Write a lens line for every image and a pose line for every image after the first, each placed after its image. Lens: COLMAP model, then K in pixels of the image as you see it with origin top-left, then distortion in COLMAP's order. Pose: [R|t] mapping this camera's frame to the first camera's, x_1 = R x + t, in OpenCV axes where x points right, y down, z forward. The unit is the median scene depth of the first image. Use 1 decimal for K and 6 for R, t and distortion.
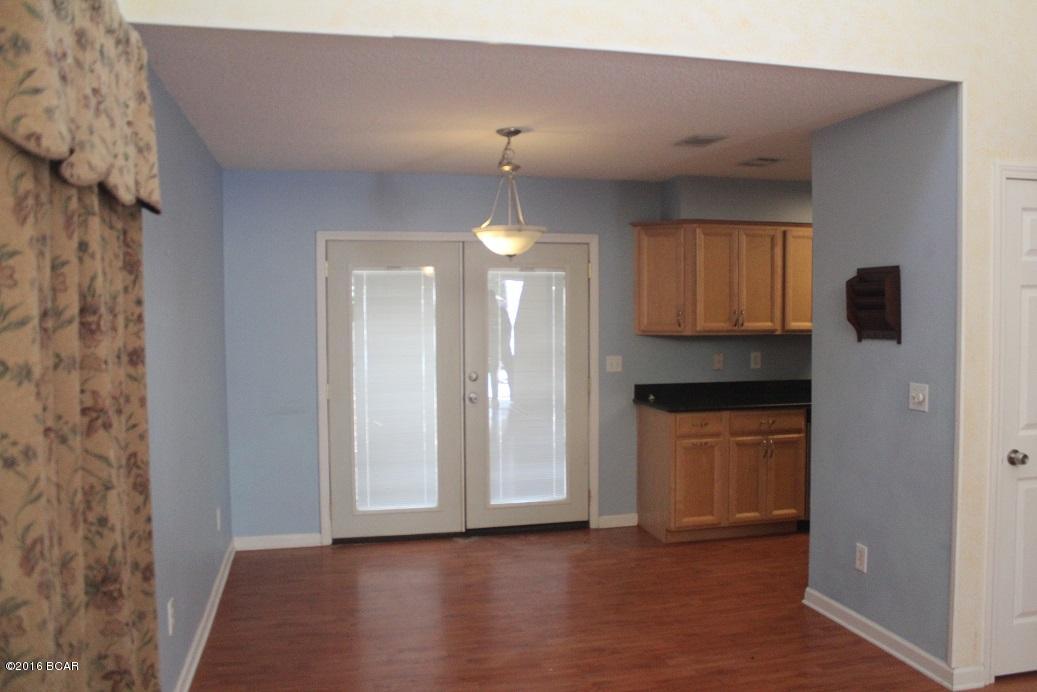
lens RADIAL K [[850.8, 0, 518.5], [0, 850.8, 346.0], [0, 0, 1]] dist [-0.150634, 0.106231]
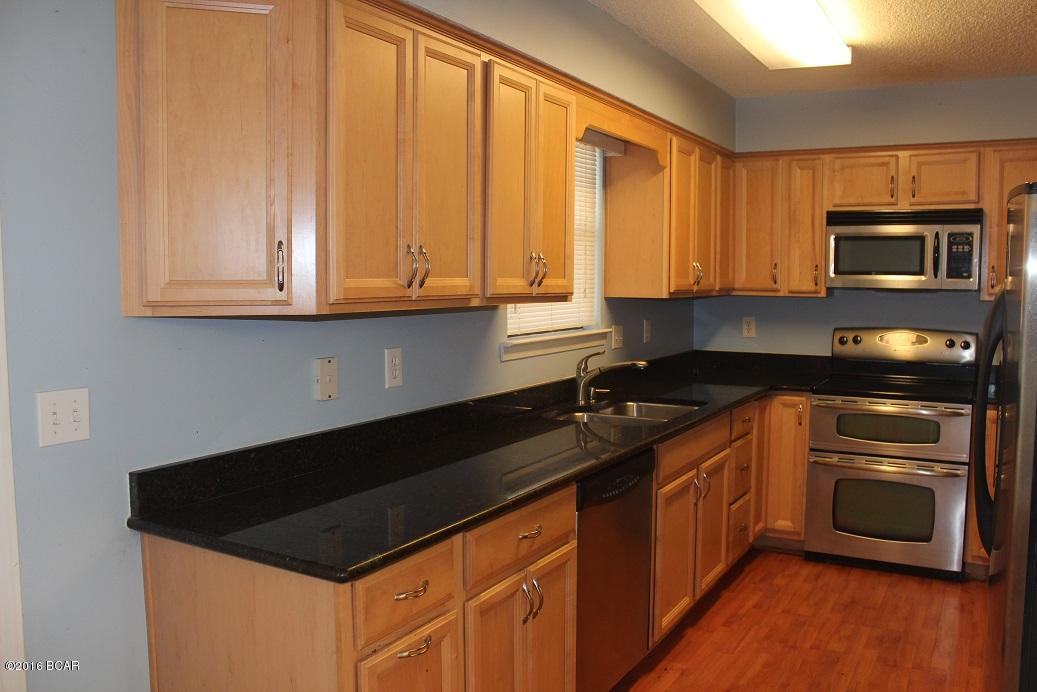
lens RADIAL K [[850.8, 0, 522.1], [0, 850.8, 346.8], [0, 0, 1]] dist [-0.150634, 0.106231]
pose [[0.675013, -0.049931, 0.736114, 0.010587], [0.023206, 0.998651, 0.046459, -0.013425], [-0.737441, -0.014278, 0.675261, 0.706658]]
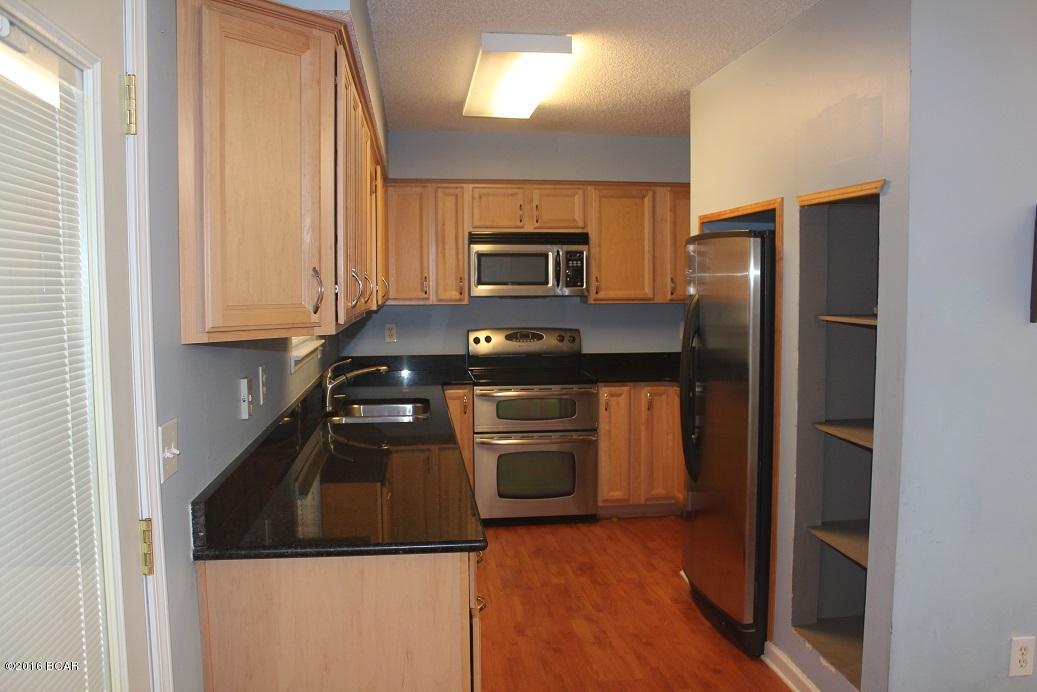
lens RADIAL K [[850.8, 0, 521.2], [0, 850.8, 345.3], [0, 0, 1]] dist [-0.150634, 0.106231]
pose [[0.102557, -0.065017, 0.992600, -0.151051], [0.047824, 0.997030, 0.060366, -0.025843], [-0.993577, 0.041279, 0.105362, 0.870017]]
